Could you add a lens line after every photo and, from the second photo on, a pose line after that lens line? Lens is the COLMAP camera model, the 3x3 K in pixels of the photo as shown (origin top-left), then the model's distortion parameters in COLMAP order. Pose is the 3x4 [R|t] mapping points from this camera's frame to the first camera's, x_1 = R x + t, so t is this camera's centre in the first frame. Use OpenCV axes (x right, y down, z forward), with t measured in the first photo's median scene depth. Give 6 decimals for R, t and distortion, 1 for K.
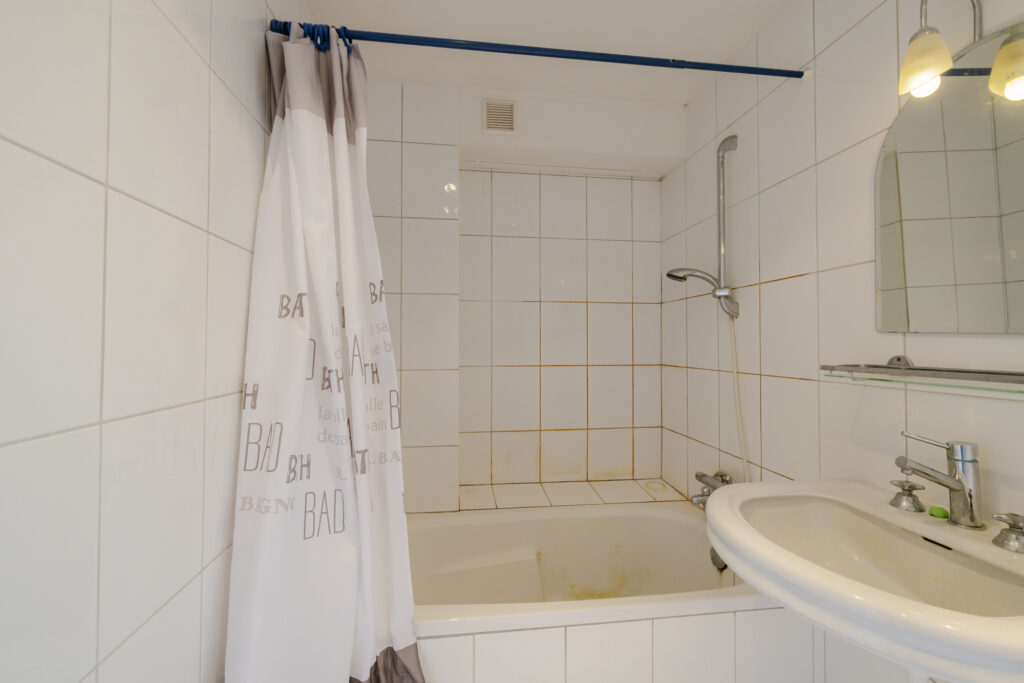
lens RADIAL K [[432.3, 0, 510.4], [0, 432.3, 337.6], [0, 0, 1]] dist [-0.001433, 0.000187]
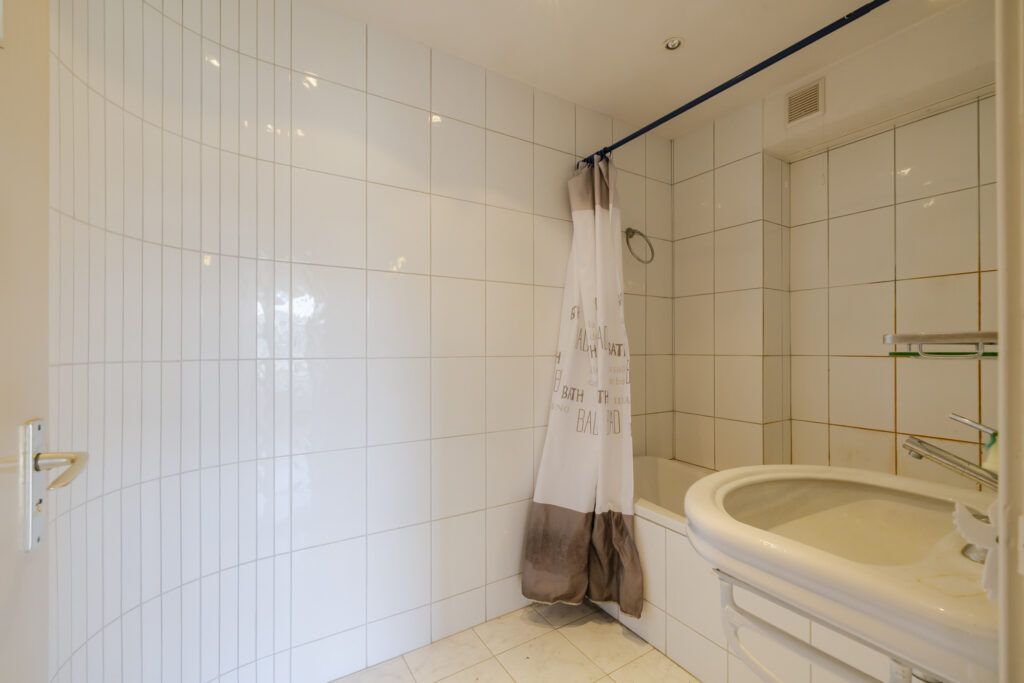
lens RADIAL K [[433.7, 0, 512.4], [0, 433.7, 347.4], [0, 0, 1]] dist [0.001239, 0.000240]
pose [[0.410293, -0.004718, -0.911942, 1.058044], [0.017366, 0.999846, 0.002640, 0.066124], [0.911788, -0.016920, 0.410312, -0.060676]]
